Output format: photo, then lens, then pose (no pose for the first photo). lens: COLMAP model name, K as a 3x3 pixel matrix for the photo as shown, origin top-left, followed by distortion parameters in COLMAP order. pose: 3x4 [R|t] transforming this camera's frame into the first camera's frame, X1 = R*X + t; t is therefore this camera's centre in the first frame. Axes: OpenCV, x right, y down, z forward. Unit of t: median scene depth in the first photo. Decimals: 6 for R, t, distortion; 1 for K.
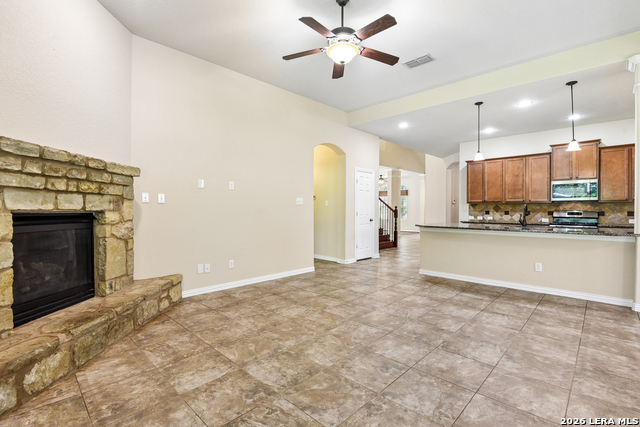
lens RADIAL K [[297.8, 0, 316.5], [0, 297.8, 210.8], [0, 0, 1]] dist [-0.008367, -0.006634]
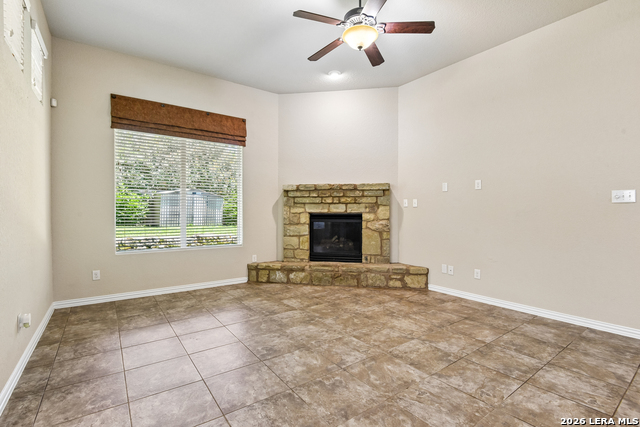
lens RADIAL K [[297.8, 0, 317.7], [0, 297.8, 213.4], [0, 0, 1]] dist [-0.008367, -0.006634]
pose [[-0.171984, 0.001665, -0.985098, 0.999782], [-0.005613, 0.999981, 0.002670, 0.000277], [0.985084, 0.005989, -0.171971, 1.039521]]
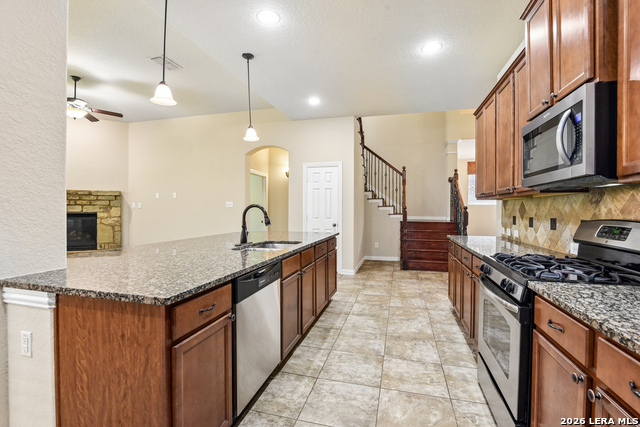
lens RADIAL K [[297.8, 0, 315.5], [0, 297.8, 209.5], [0, 0, 1]] dist [-0.008367, -0.006634]
pose [[0.483994, -0.000794, -0.875071, 2.061439], [-0.003379, 0.999990, -0.002776, -0.019907], [0.875065, 0.004300, 0.483987, 1.362873]]
